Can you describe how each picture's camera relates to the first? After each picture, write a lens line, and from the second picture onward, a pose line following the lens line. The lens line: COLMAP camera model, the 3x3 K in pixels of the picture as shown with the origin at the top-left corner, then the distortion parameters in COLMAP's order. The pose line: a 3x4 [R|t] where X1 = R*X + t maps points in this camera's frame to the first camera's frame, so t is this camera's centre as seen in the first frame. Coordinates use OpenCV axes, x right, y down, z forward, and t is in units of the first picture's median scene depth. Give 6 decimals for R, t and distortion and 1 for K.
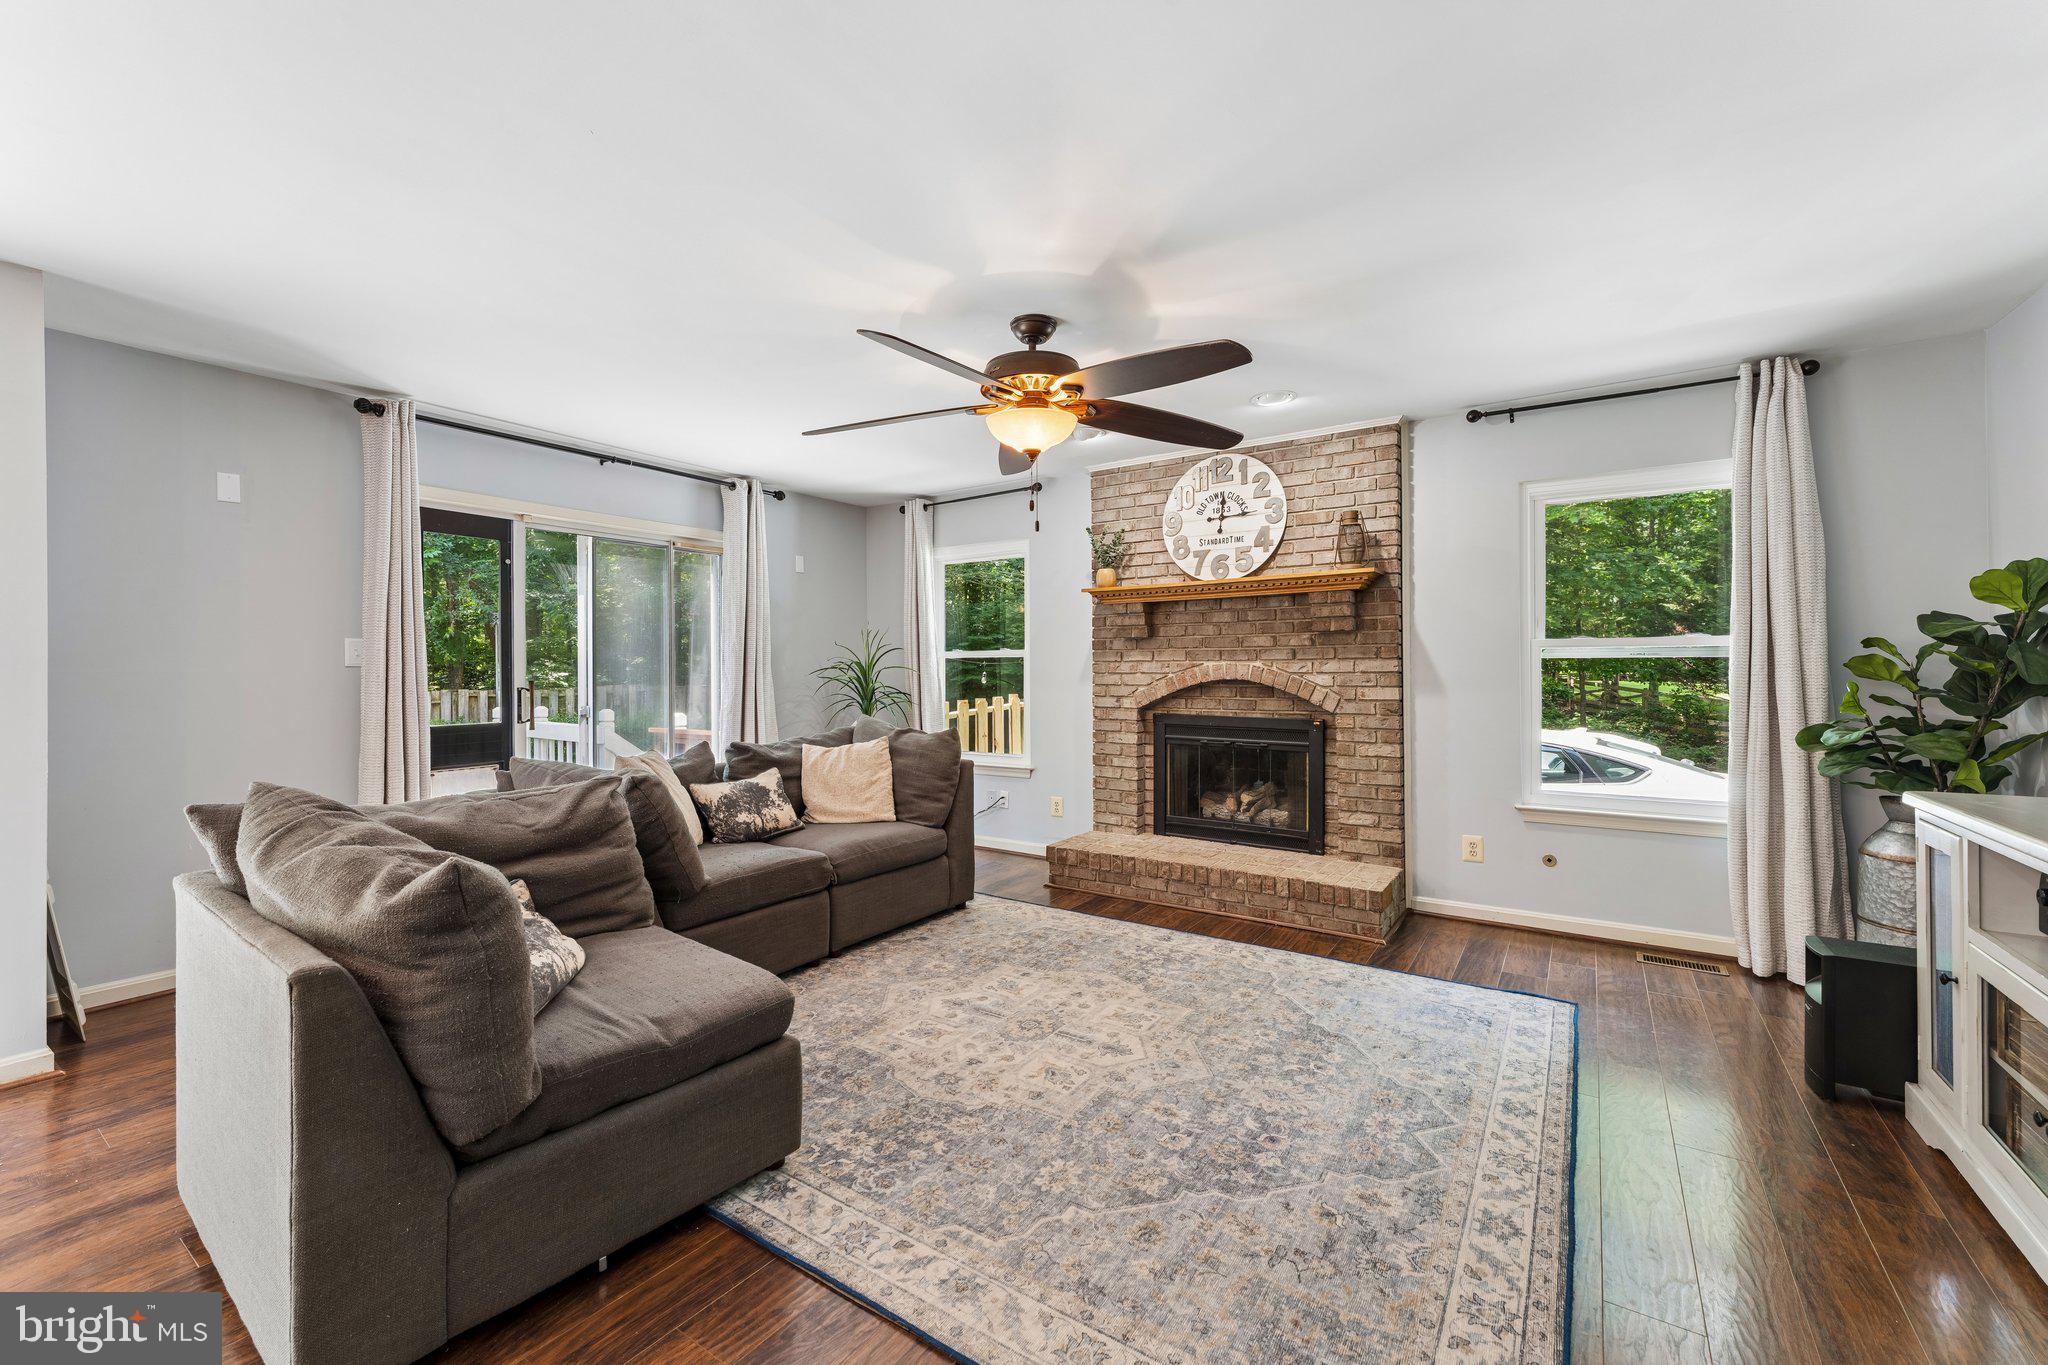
lens RADIAL K [[826.5, 0, 1008.5], [0, 826.5, 672.1], [0, 0, 1]] dist [-0.000143, 0.000137]
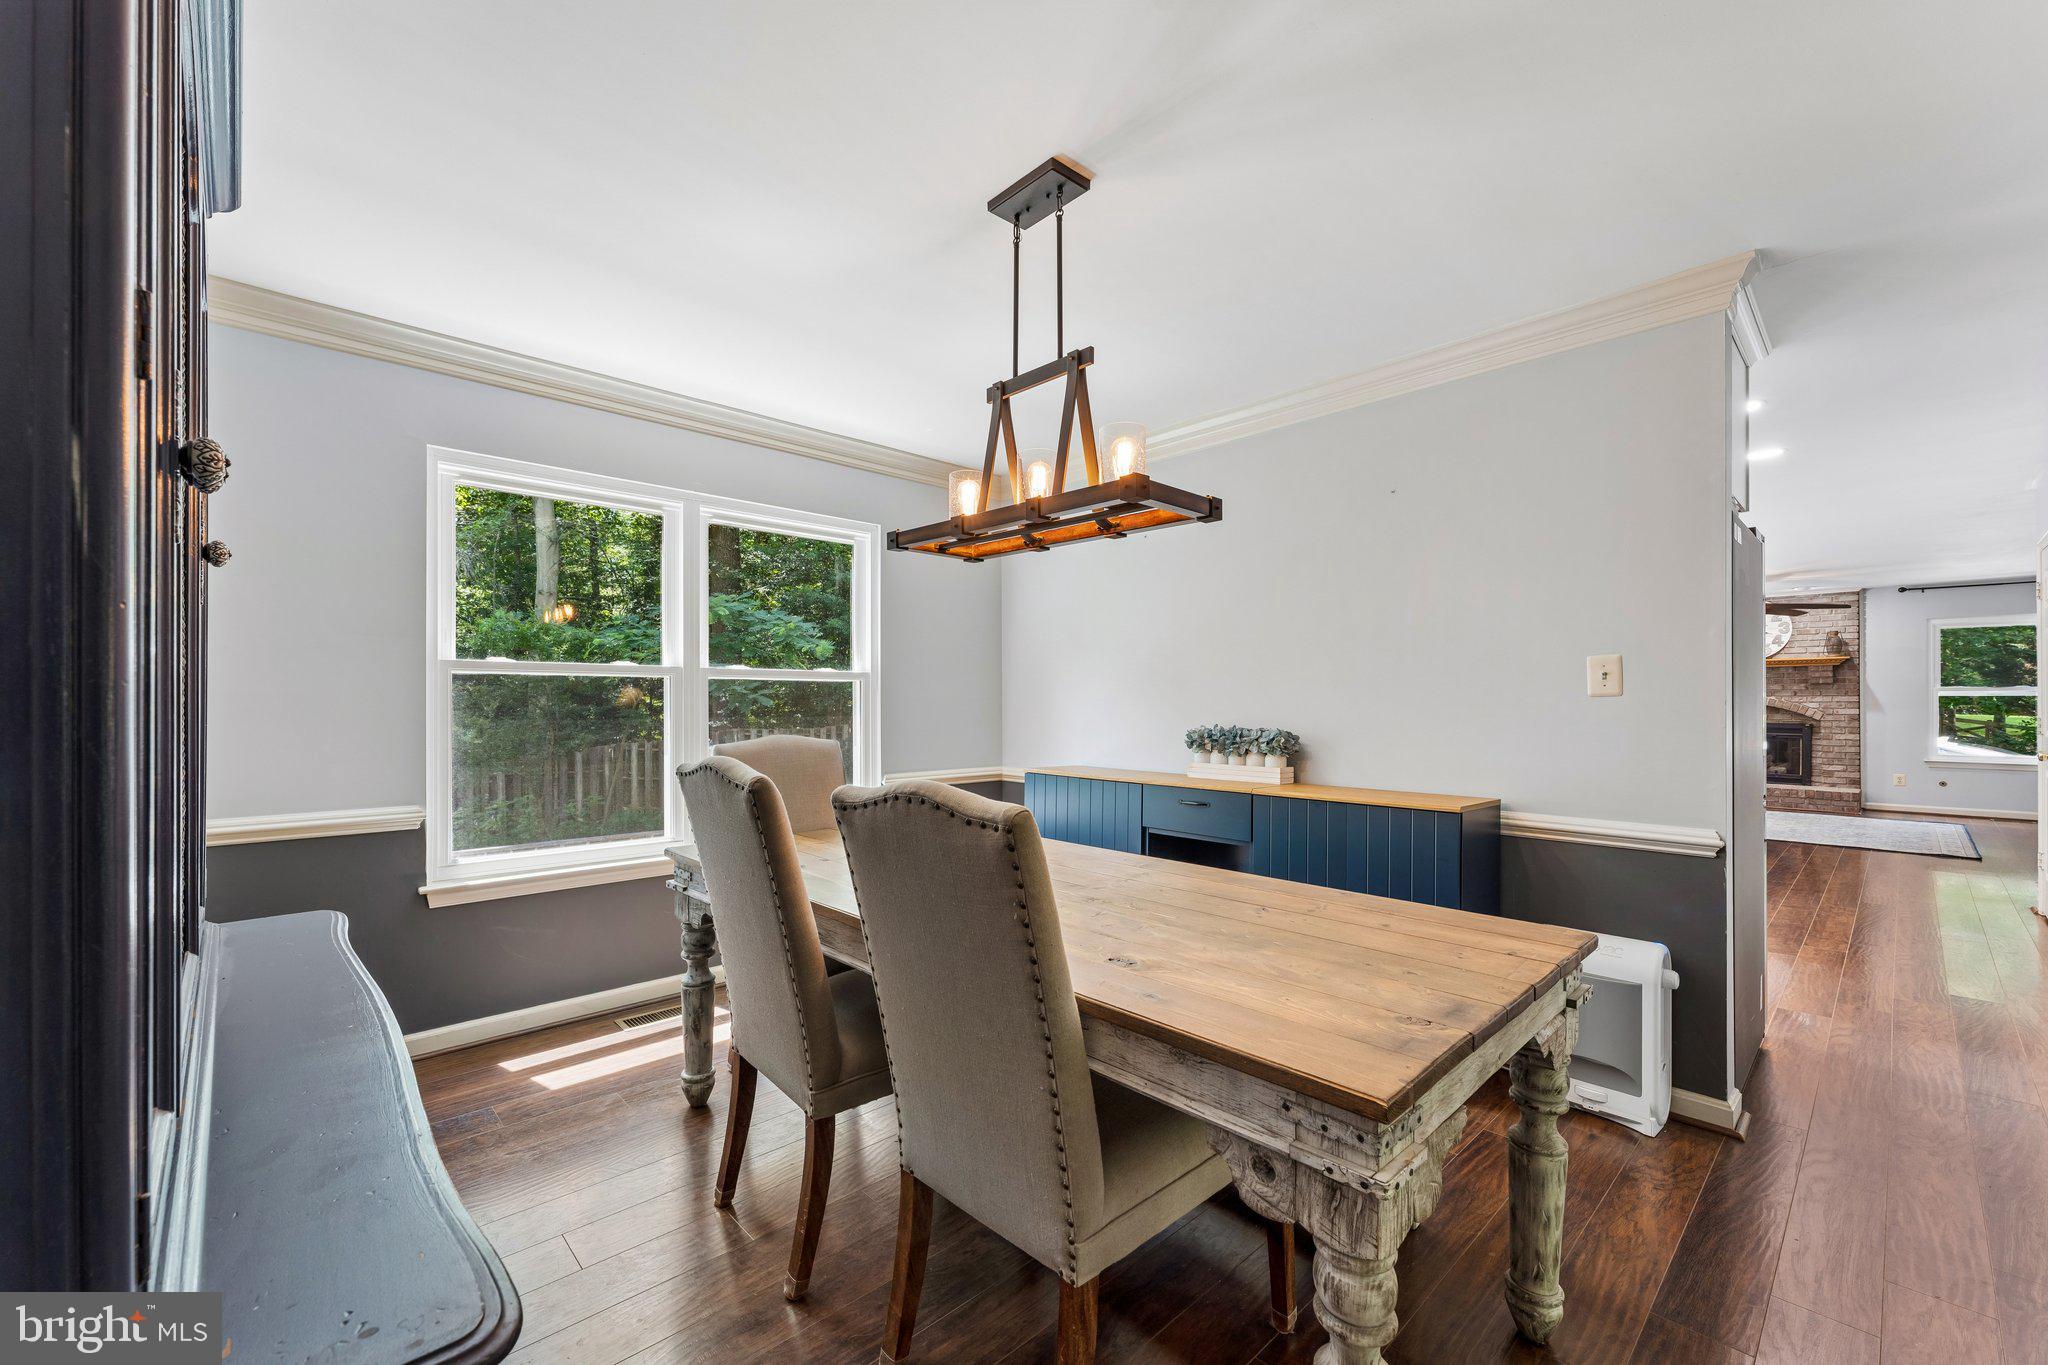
lens RADIAL K [[826.5, 0, 993.5], [0, 826.5, 704.7], [0, 0, 1]] dist [-0.000143, 0.000137]
pose [[0.975810, 0.002313, -0.218610, -1.354064], [-0.002154, 0.999997, 0.000966, 0.011503], [0.218612, -0.000471, 0.975812, -1.736581]]
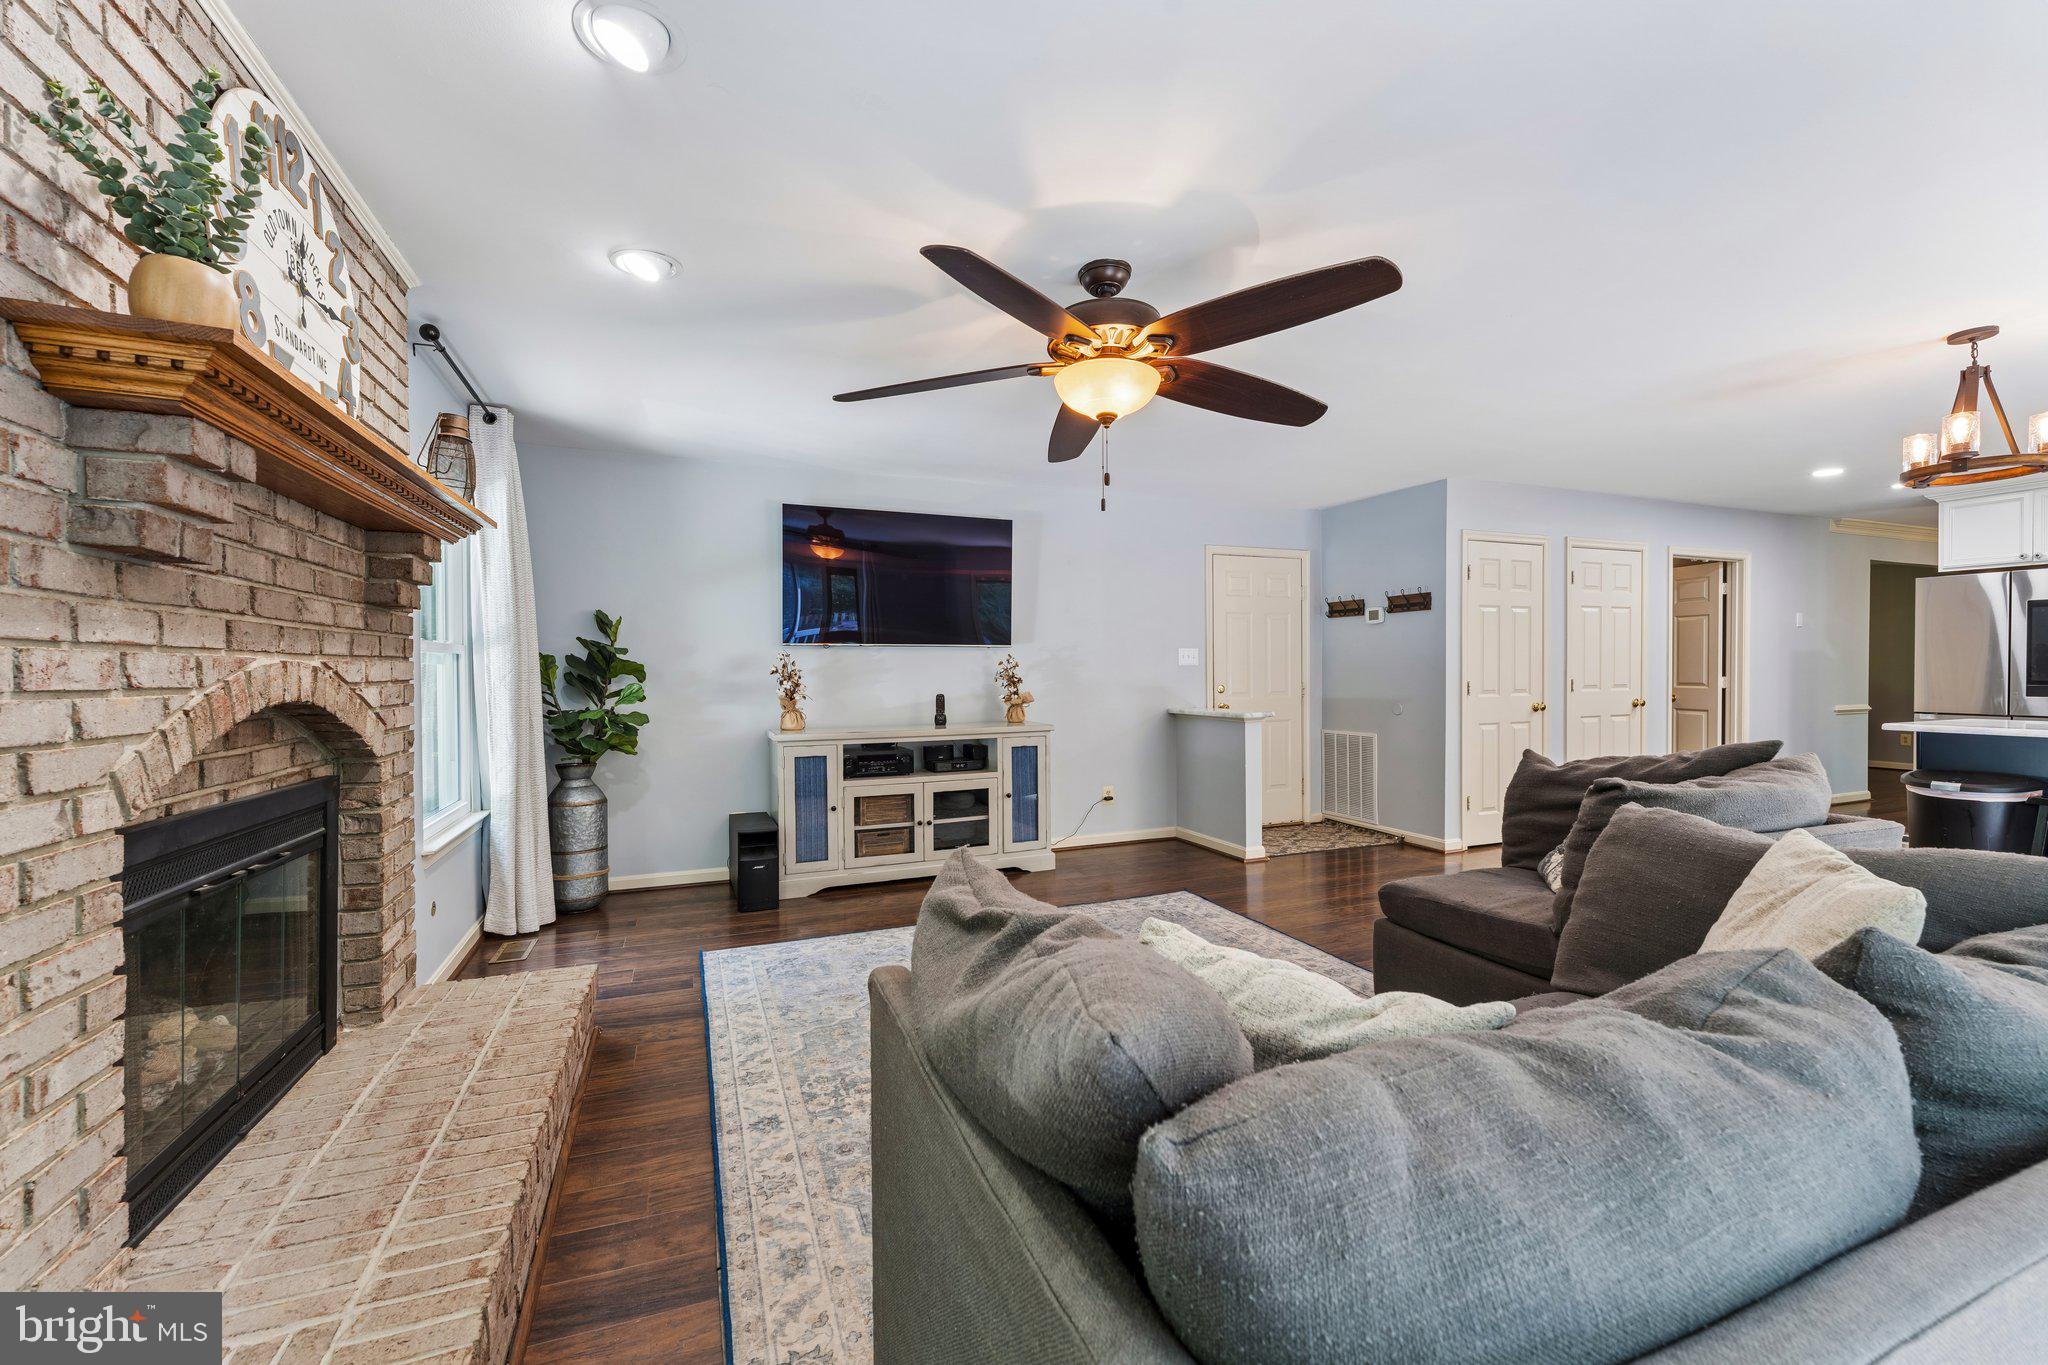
lens RADIAL K [[826.5, 0, 1008.0], [0, 826.5, 674.9], [0, 0, 1]] dist [-0.000143, 0.000137]
pose [[-0.829749, 0.008415, 0.558073, -0.267682], [0.013862, 0.999889, 0.005533, -0.001508], [-0.557964, 0.012327, -0.829773, 1.287590]]
